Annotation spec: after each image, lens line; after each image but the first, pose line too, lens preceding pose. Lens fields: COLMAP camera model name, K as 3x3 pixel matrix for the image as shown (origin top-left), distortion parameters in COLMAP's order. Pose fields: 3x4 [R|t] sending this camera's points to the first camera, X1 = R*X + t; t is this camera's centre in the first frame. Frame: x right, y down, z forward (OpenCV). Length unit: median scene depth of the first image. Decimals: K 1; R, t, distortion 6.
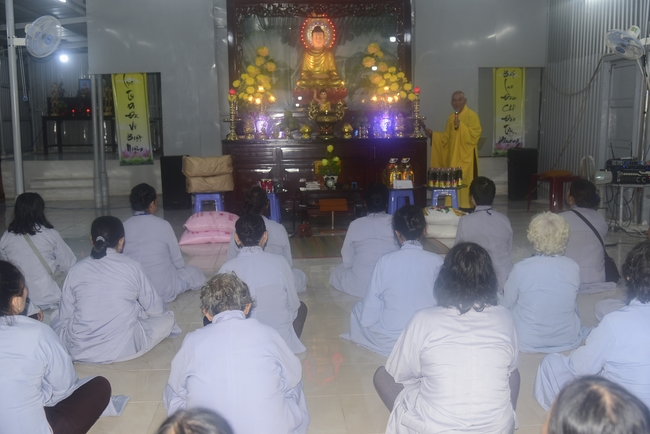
lens RADIAL K [[756.6, 0, 325.0], [0, 756.6, 217.0], [0, 0, 1]] dist [0.022025, 0.010997]
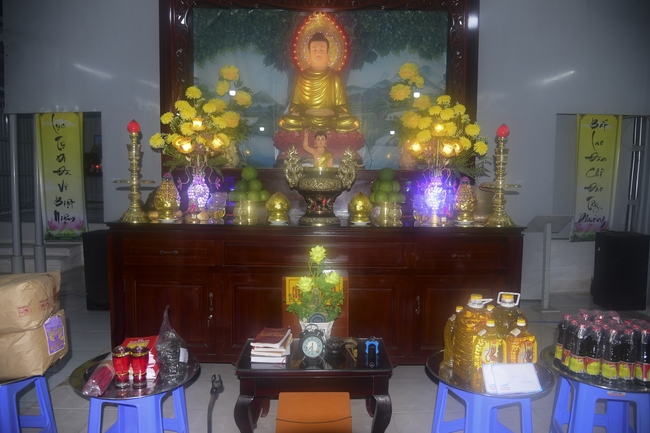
lens RADIAL K [[458.1, 0, 325.0], [0, 458.1, 216.5], [0, 0, 1]] dist [-0.005020, -0.003143]
pose [[0.997643, 0.028015, -0.062639, 0.022695], [-0.030918, 0.998470, -0.045854, -0.084786], [0.061259, 0.047683, 0.996982, 0.627055]]
